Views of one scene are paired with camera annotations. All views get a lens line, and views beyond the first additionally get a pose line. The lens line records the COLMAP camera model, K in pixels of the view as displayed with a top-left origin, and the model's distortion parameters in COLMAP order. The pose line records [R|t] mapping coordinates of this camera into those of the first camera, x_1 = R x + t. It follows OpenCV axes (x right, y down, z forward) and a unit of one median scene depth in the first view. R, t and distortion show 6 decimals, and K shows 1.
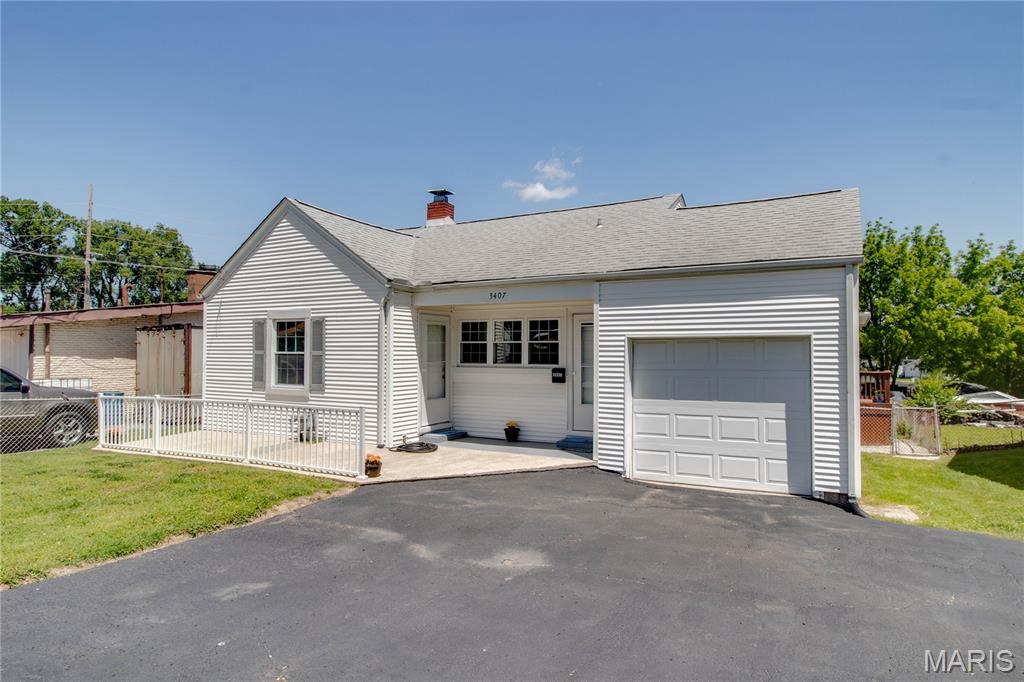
lens RADIAL K [[609.8, 0, 512.0], [0, 609.8, 341.0], [0, 0, 1]] dist [0.020339, -0.000216]
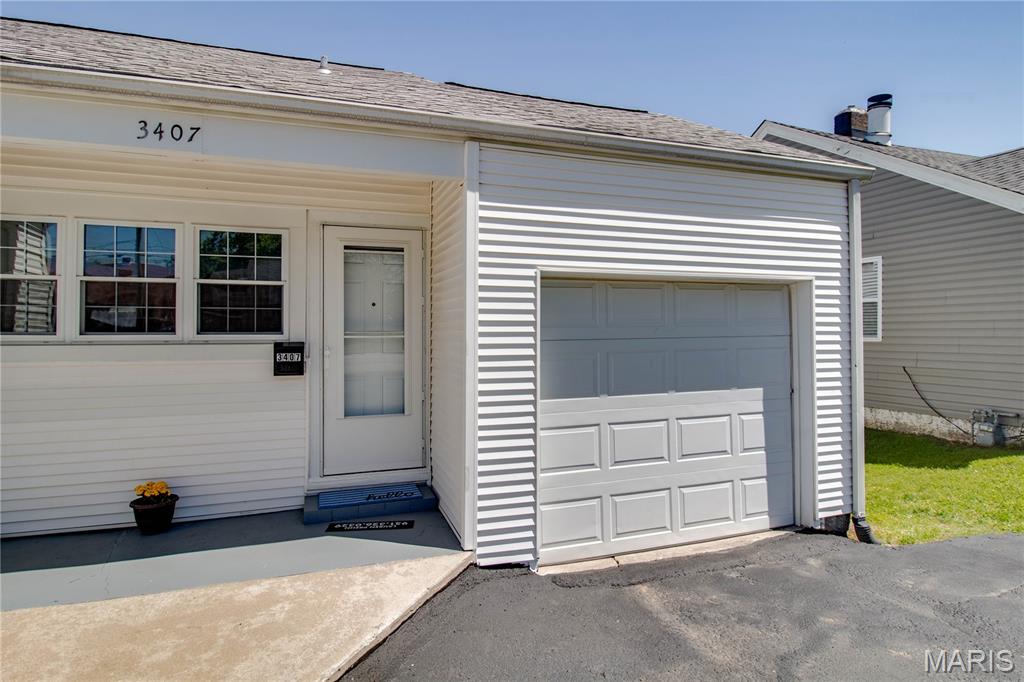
lens RADIAL K [[569.8, 0, 516.6], [0, 569.8, 325.7], [0, 0, 1]] dist [0.007281, -0.012428]
pose [[0.662975, 0.002311, 0.748638, -0.121808], [-0.013089, 0.999878, 0.008505, 0.026311], [-0.748527, -0.015437, 0.662924, 0.589232]]
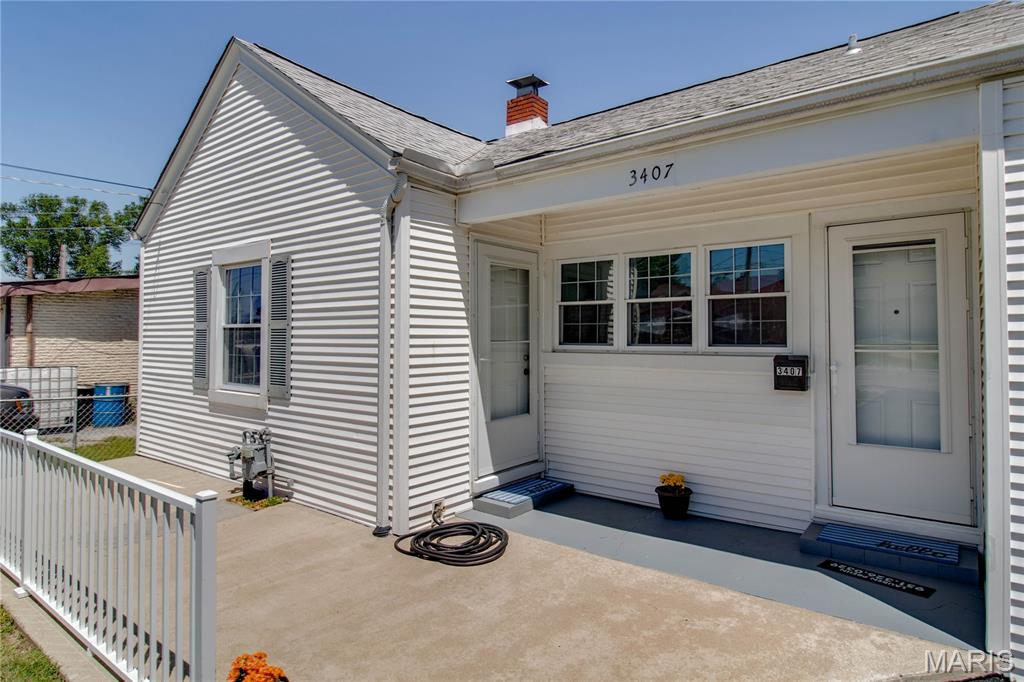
lens RADIAL K [[578.1, 0, 520.9], [0, 578.1, 323.3], [0, 0, 1]] dist [0.002000, -0.012238]
pose [[0.988539, -0.007414, -0.150784, -0.046950], [0.006414, 0.999954, -0.007116, 0.023474], [0.150830, 0.006067, 0.988541, 0.563449]]
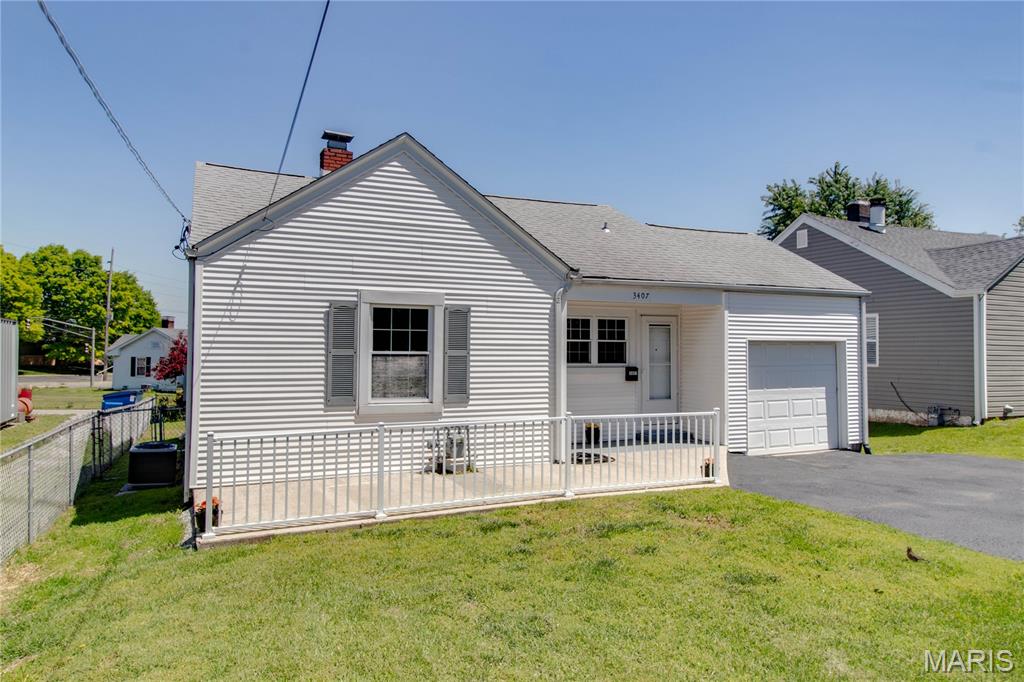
lens RADIAL K [[716.5, 0, 510.9], [0, 716.5, 324.4], [0, 0, 1]] dist [0.001807, -0.001643]
pose [[0.598877, 0.027159, 0.800380, -1.001978], [-0.020770, 0.999615, -0.018379, -0.000688], [-0.800572, -0.005617, 0.599211, 0.426944]]
